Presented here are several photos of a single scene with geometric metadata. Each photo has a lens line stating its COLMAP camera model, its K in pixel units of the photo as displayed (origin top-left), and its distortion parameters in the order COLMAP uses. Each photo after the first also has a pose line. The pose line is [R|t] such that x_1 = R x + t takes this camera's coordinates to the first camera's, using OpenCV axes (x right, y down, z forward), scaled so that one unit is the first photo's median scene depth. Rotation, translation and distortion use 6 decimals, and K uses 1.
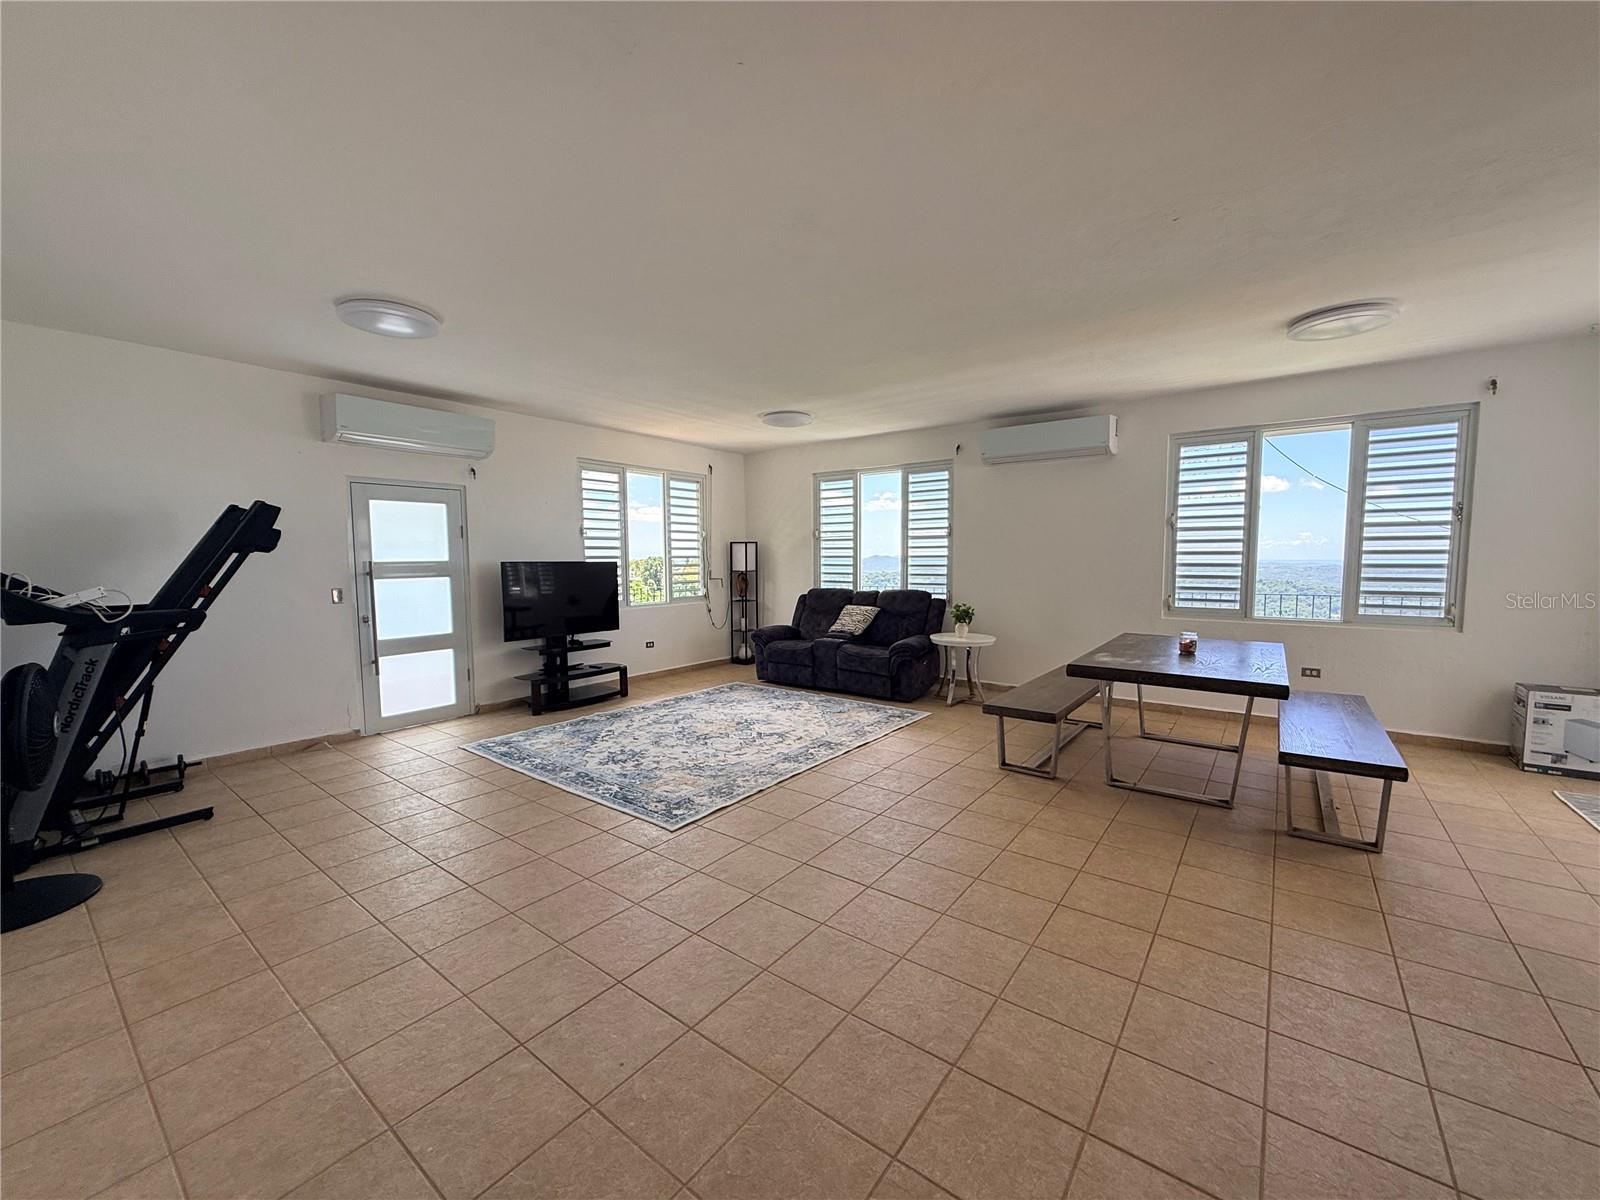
lens RADIAL K [[633.8, 0, 794.9], [0, 633.8, 599.9], [0, 0, 1]] dist [0.000531, -0.000449]
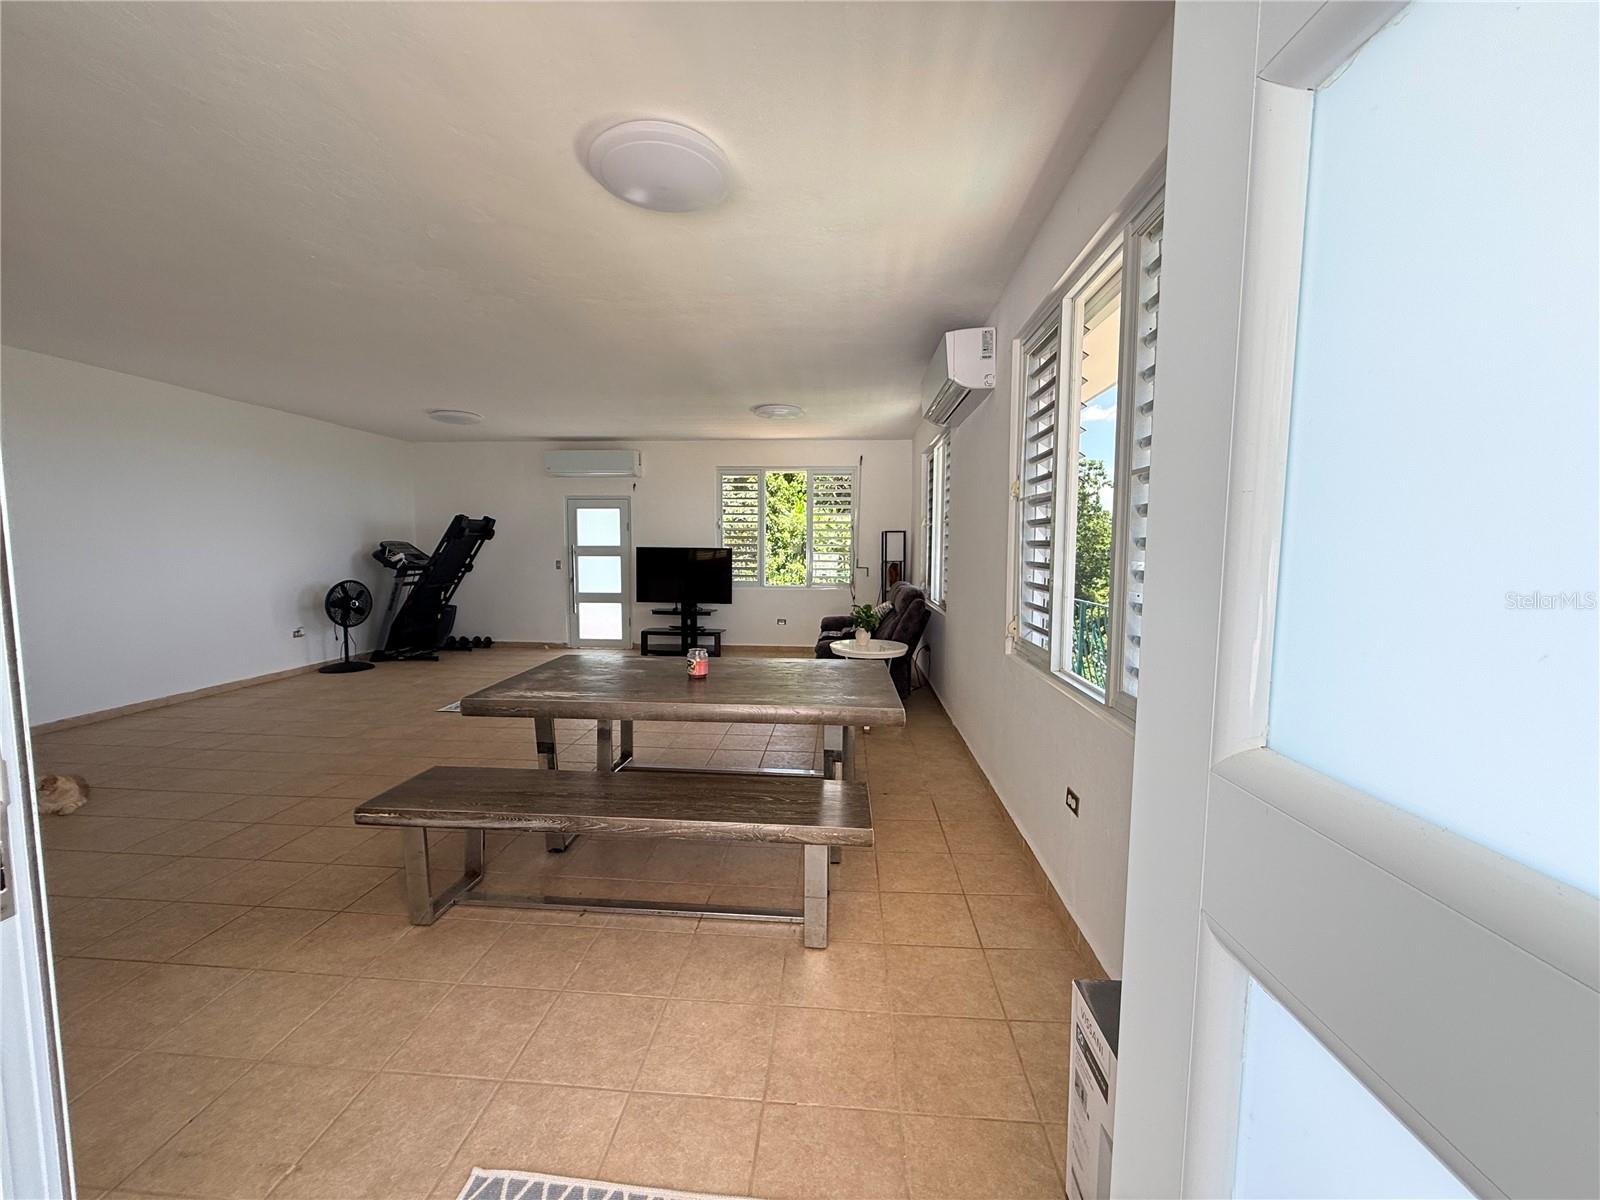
lens RADIAL K [[633.8, 0, 794.9], [0, 633.8, 599.9], [0, 0, 1]] dist [0.000531, -0.000449]
pose [[0.546687, 0.082856, -0.833228, 0.757443], [-0.068109, 0.996195, 0.054375, -0.033613], [0.834562, 0.027024, 0.550250, 0.397425]]
